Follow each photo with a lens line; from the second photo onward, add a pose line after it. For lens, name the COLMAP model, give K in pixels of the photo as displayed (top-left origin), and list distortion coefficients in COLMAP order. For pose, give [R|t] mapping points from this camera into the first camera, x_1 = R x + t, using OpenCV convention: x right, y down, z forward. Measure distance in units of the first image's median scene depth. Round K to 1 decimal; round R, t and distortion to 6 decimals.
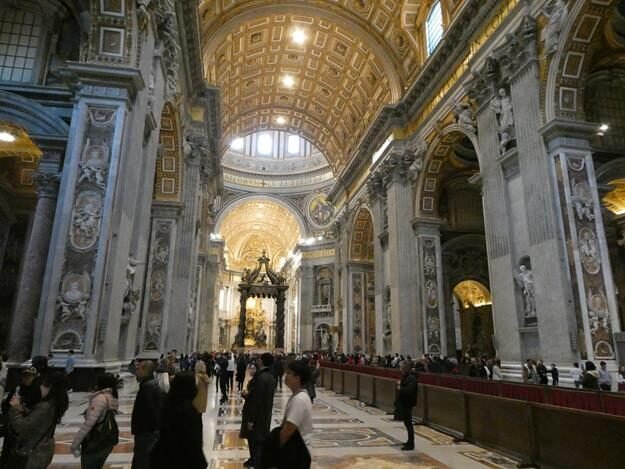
lens RADIAL K [[442.5, 0, 315.0], [0, 442.5, 230.4], [0, 0, 1]] dist [-0.015659, 0.005712]
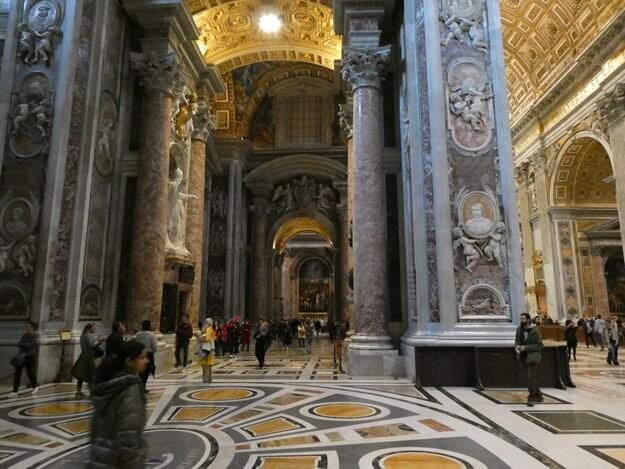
lens RADIAL K [[442.5, 0, 315.0], [0, 442.5, 230.4], [0, 0, 1]] dist [-0.015659, 0.005712]
pose [[0.976699, -0.051564, -0.208326, -0.189594], [0.066691, 0.995572, 0.066250, 0.029535], [0.203988, -0.078600, 0.975813, 0.110580]]
